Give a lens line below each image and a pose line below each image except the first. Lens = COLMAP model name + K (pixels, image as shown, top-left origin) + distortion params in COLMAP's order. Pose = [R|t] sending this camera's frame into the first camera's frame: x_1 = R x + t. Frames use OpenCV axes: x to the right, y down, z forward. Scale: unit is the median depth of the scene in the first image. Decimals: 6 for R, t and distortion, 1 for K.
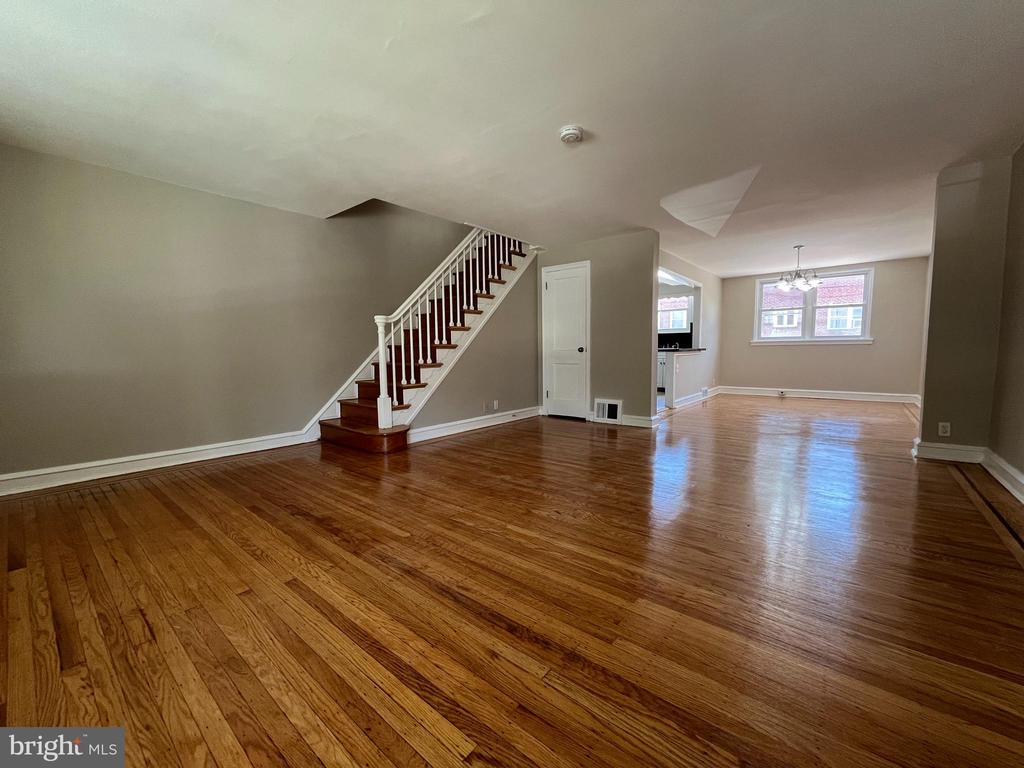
lens RADIAL K [[415.7, 0, 506.6], [0, 415.7, 385.3], [0, 0, 1]] dist [-0.005224, 0.000614]
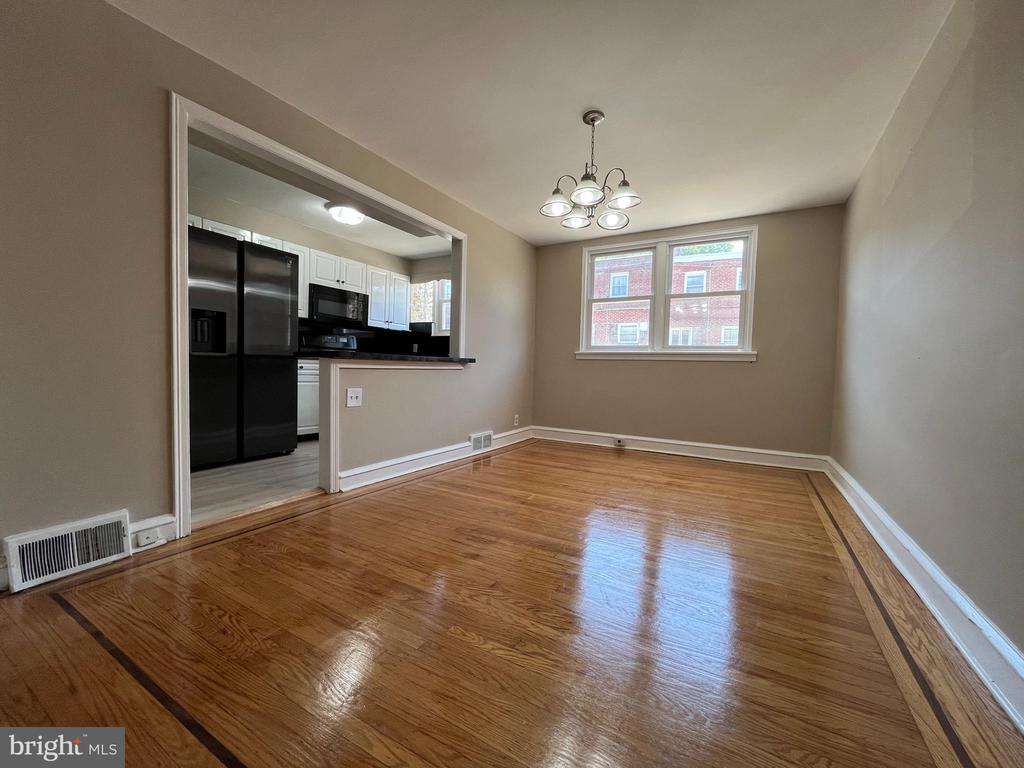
lens RADIAL K [[415.7, 0, 513.2], [0, 415.7, 377.6], [0, 0, 1]] dist [-0.005224, 0.000614]
pose [[0.985522, 0.035546, 0.165782, 0.435765], [-0.025361, 0.997682, -0.063153, -0.032661], [-0.167642, 0.058034, 0.984138, 0.471843]]
